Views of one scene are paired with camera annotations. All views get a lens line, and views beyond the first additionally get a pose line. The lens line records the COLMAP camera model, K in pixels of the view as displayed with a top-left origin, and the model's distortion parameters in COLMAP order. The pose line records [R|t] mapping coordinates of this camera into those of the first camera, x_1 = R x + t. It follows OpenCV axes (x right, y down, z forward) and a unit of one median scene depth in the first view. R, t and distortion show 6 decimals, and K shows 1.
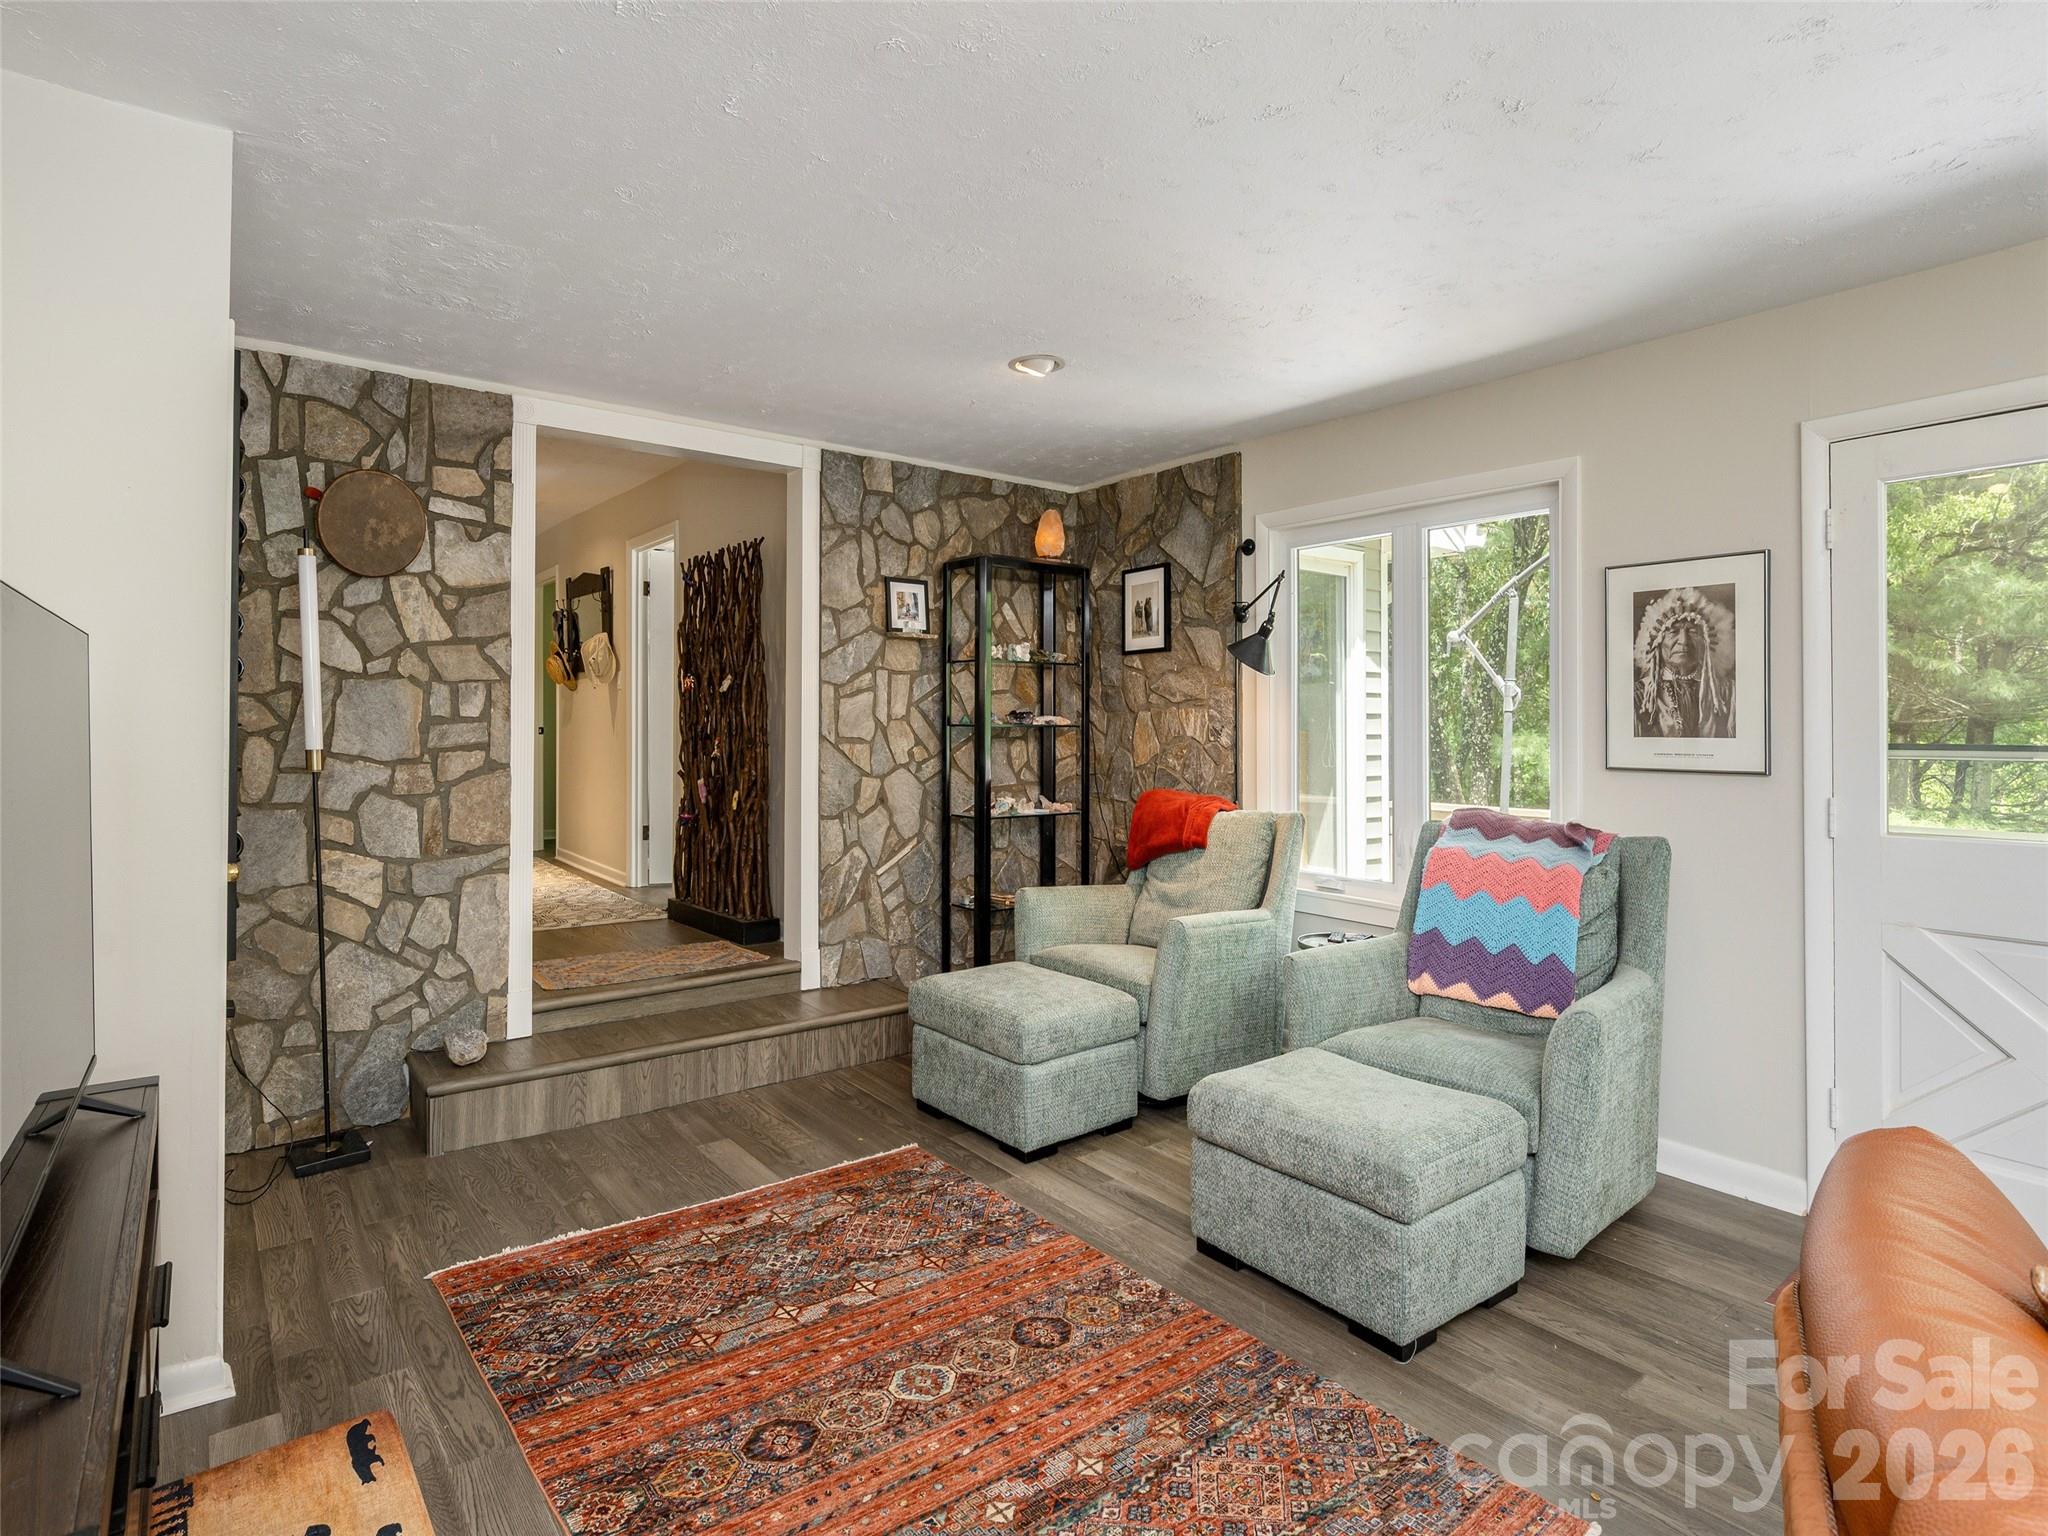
lens RADIAL K [[1000.2, 0, 904.2], [0, 1000.2, 722.1], [0, 0, 1]] dist [0.004023, -0.000662]
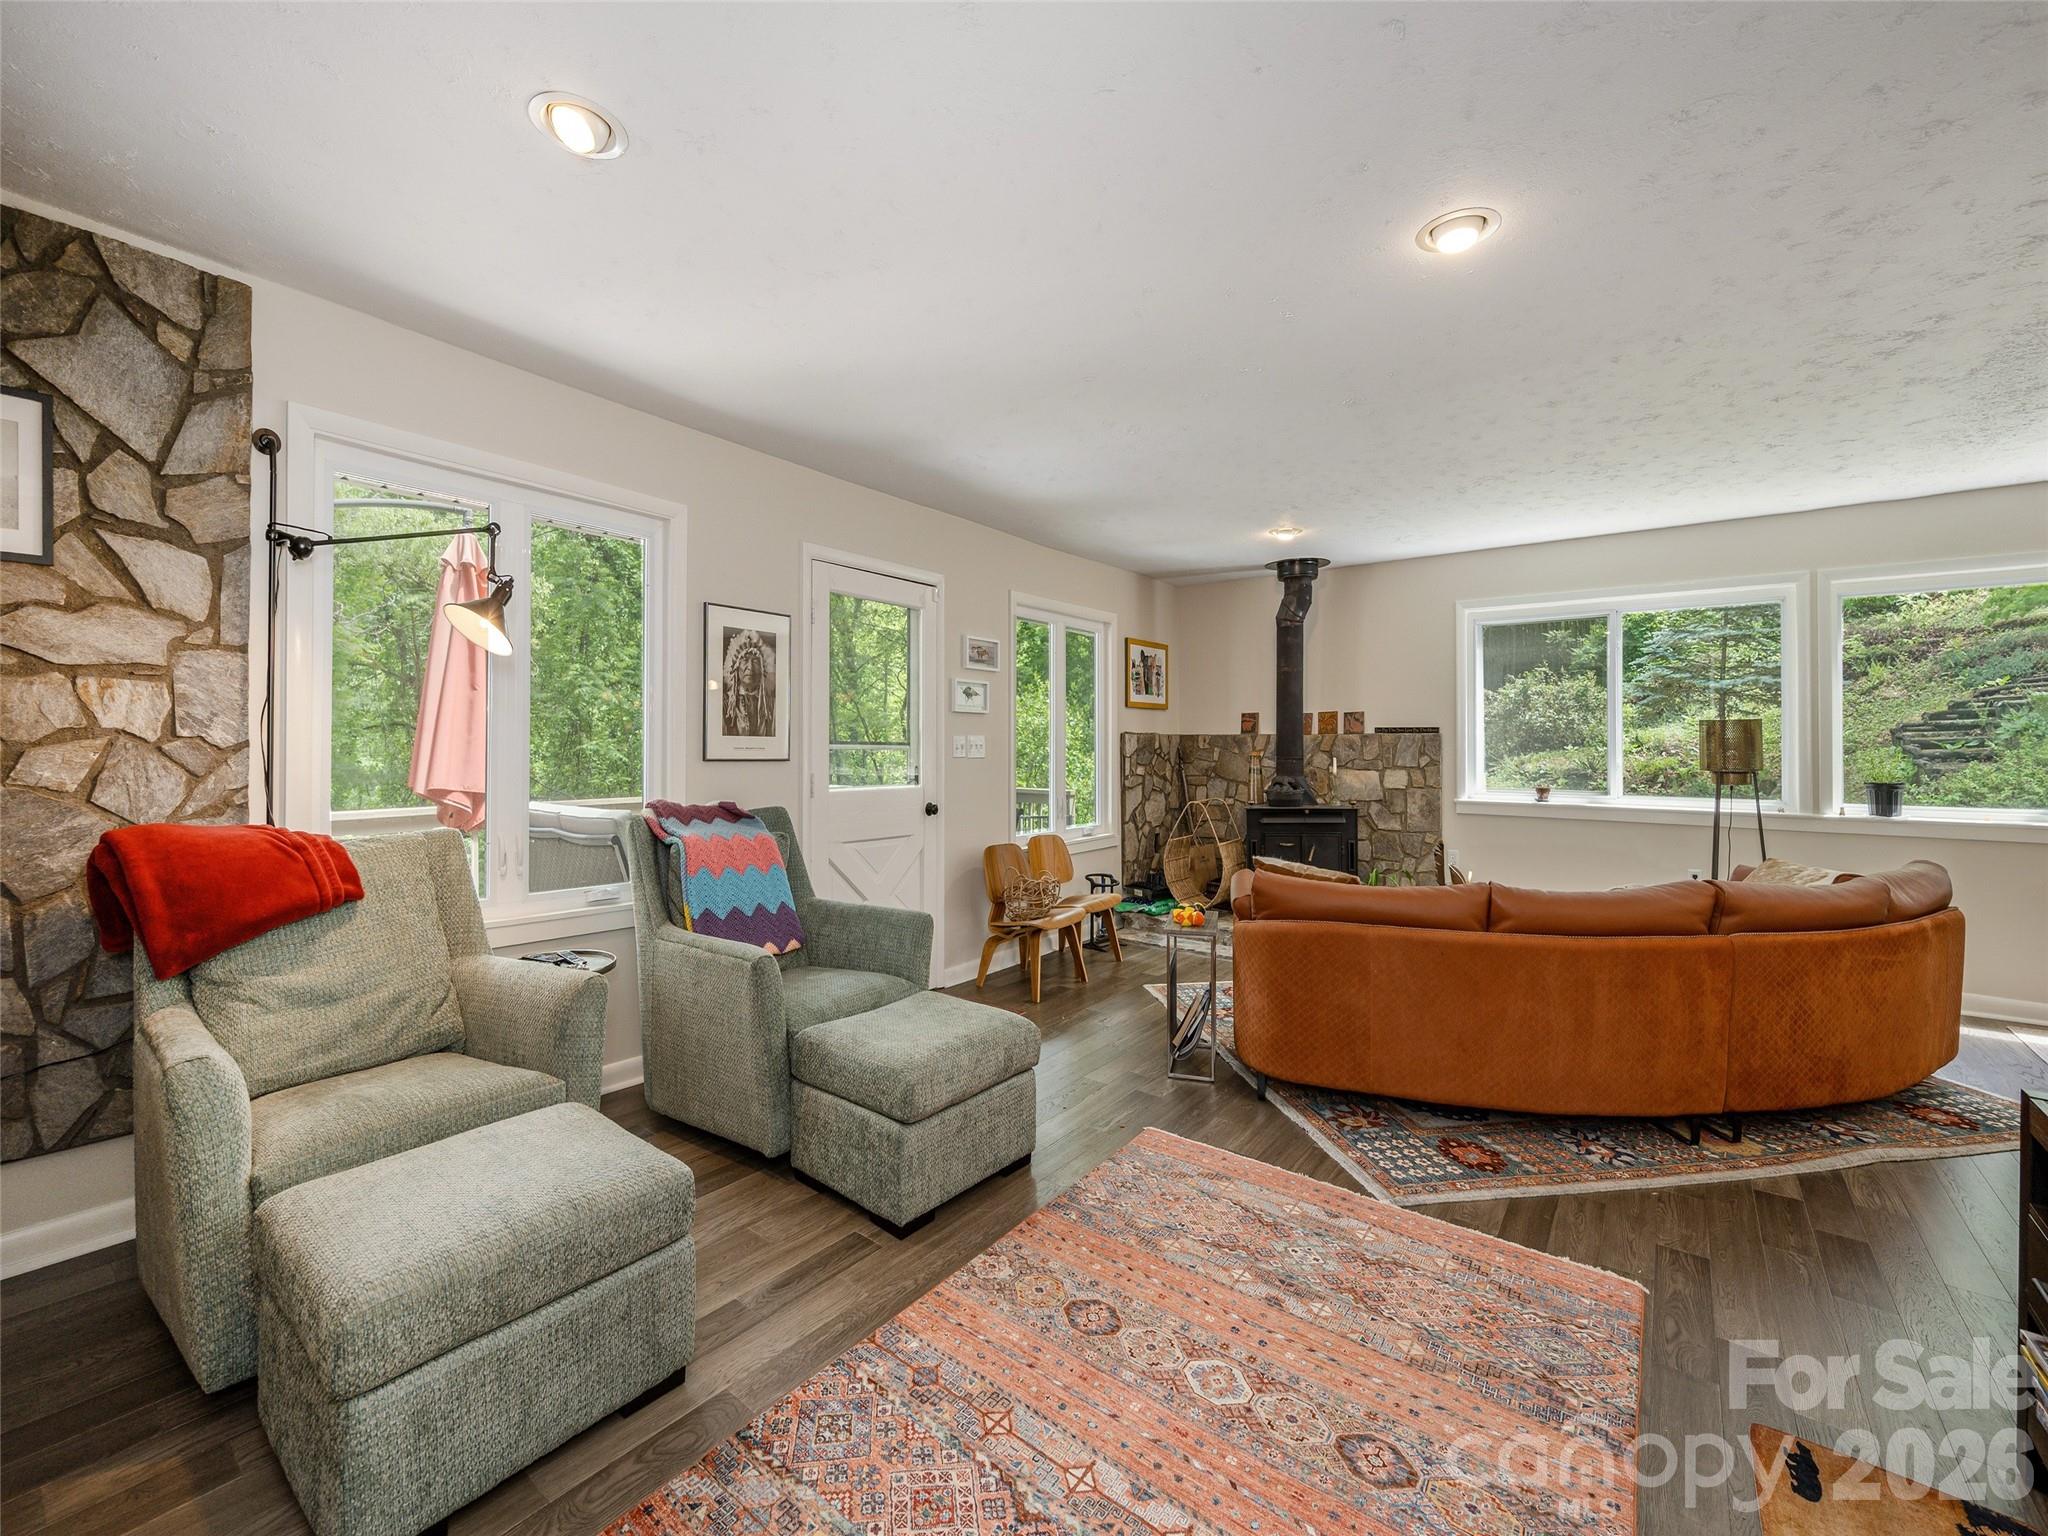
lens RADIAL K [[881.2, 0, 1044.8], [0, 881.2, 735.5], [0, 0, 1]] dist [-0.000830, -0.000156]
pose [[-0.329663, 0.004016, 0.944090, -0.434986], [-0.019948, 0.999738, -0.011218, 0.016335], [-0.943888, -0.022531, -0.329497, 0.844142]]
